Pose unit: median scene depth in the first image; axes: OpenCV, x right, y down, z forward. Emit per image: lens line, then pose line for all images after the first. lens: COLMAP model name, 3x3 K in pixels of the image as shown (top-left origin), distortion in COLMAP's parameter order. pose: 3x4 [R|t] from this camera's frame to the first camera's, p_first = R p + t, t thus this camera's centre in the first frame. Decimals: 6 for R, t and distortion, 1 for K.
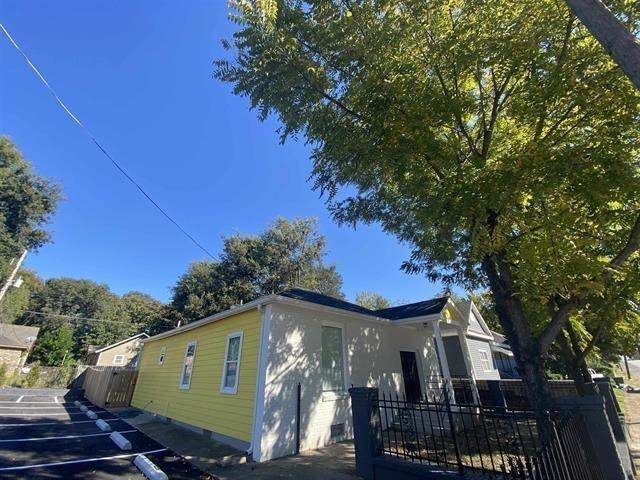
lens RADIAL K [[257.6, 0, 311.4], [0, 257.6, 239.9], [0, 0, 1]] dist [0.001732, -0.014991]
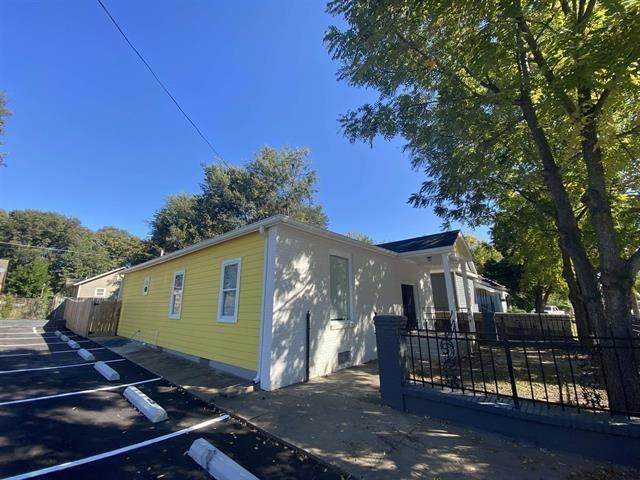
lens RADIAL K [[257.6, 0, 311.4], [0, 257.6, 239.9], [0, 0, 1]] dist [0.001732, -0.014991]
pose [[0.997063, 0.026540, 0.071837, -0.064321], [-0.041718, 0.974862, 0.218868, 0.069523], [-0.064223, -0.221222, 0.973107, 0.107443]]
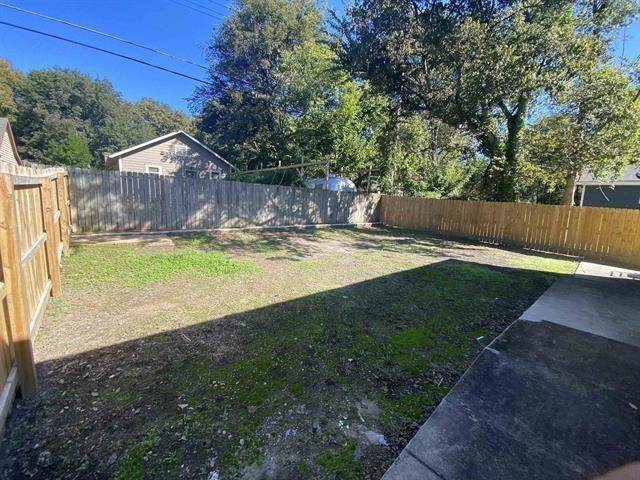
lens RADIAL K [[257.6, 0, 311.4], [0, 257.6, 239.9], [0, 0, 1]] dist [0.001732, -0.014991]
pose [[0.996542, 0.058300, -0.059207, -0.948671], [-0.012743, 0.811345, 0.584428, 0.685892], [0.082109, -0.581653, 0.809283, 1.237990]]
